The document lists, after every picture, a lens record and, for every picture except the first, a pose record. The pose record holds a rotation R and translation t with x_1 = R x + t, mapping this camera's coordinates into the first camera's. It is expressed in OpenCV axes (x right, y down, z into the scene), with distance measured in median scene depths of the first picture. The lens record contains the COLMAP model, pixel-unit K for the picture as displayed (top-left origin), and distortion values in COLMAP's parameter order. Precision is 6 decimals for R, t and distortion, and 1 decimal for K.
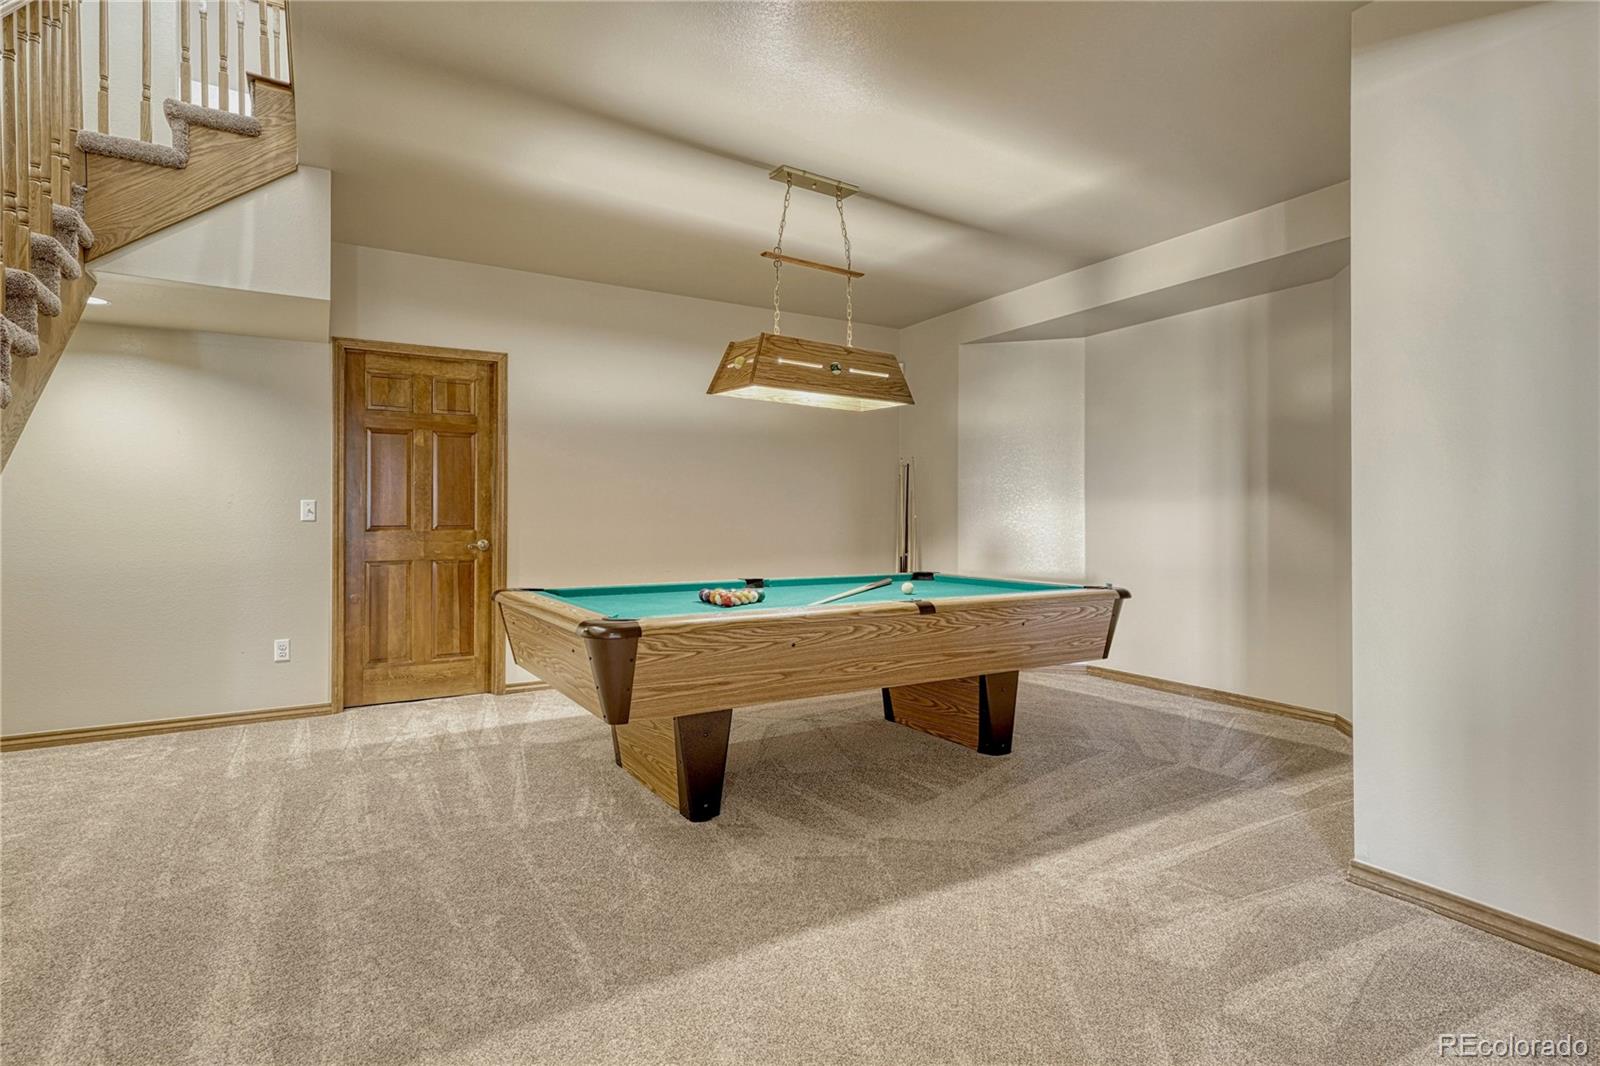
lens RADIAL K [[748.5, 0, 795.5], [0, 748.5, 499.7], [0, 0, 1]] dist [0.002779, -0.000073]
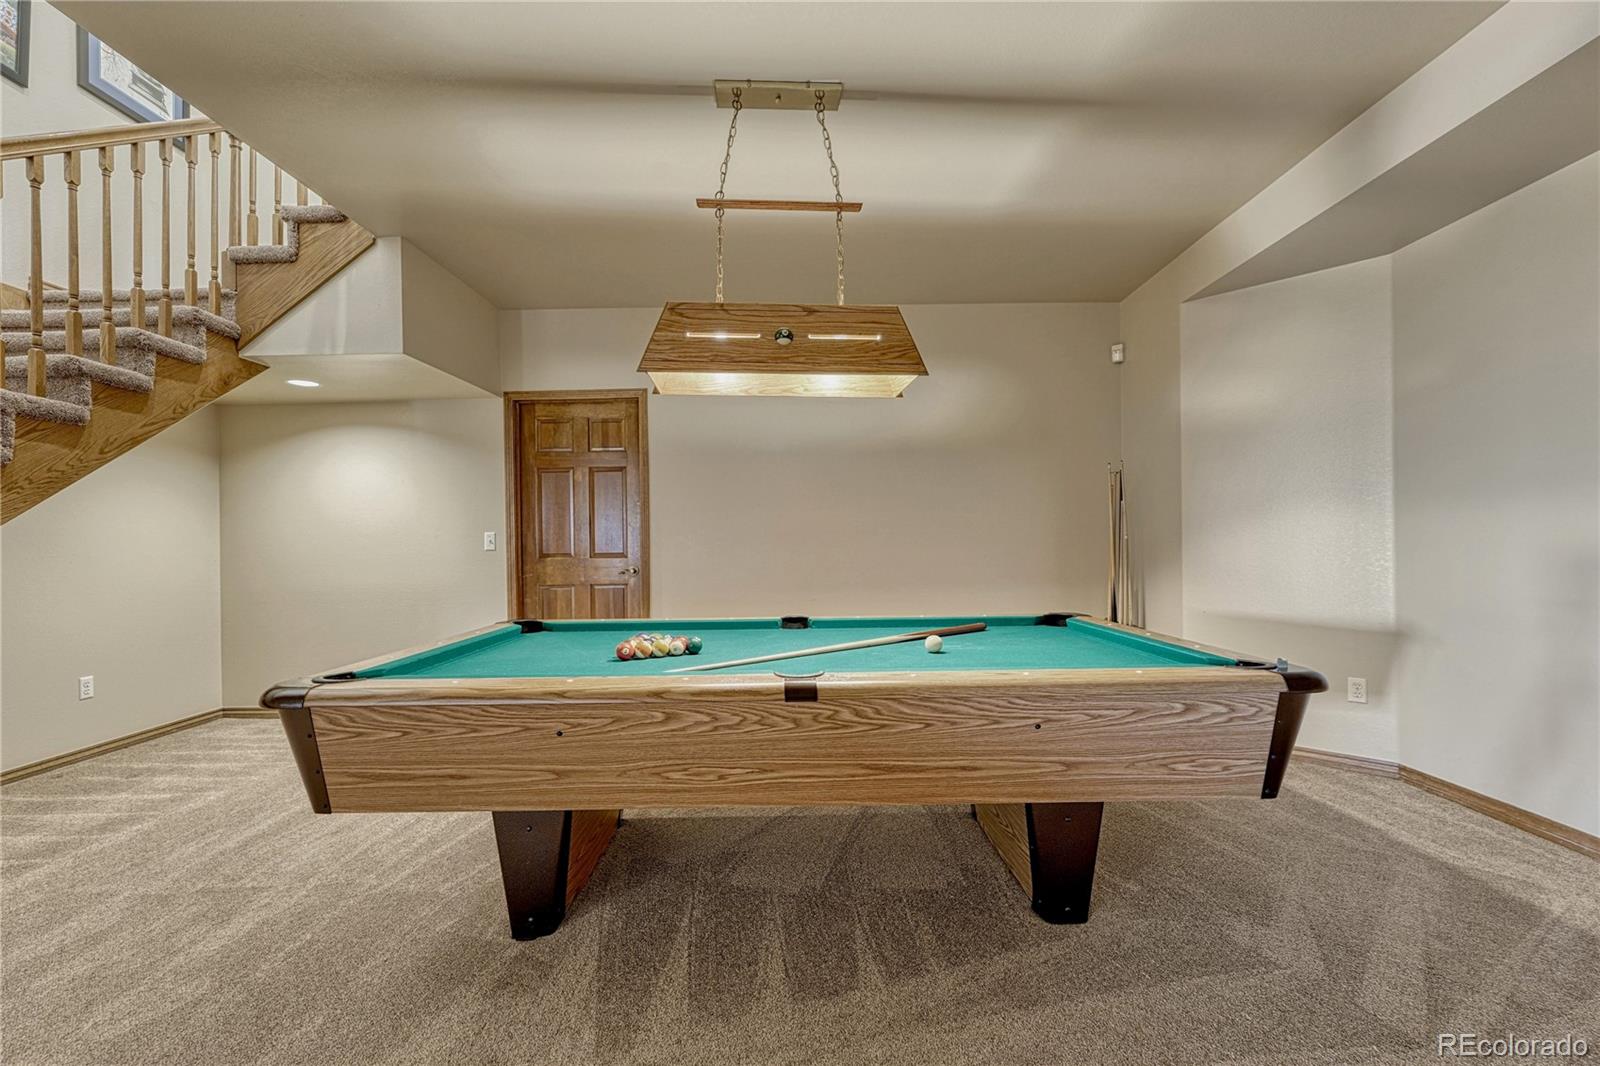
lens RADIAL K [[658.2, 0, 800.0], [0, 658.2, 533.0], [0, 0, 1]] dist [-0.010822, 0.000550]
pose [[0.869238, -0.019186, -0.494022, 0.330636], [0.026040, 0.999636, 0.006995, 0.007845], [0.493708, -0.018945, 0.869421, 0.395720]]
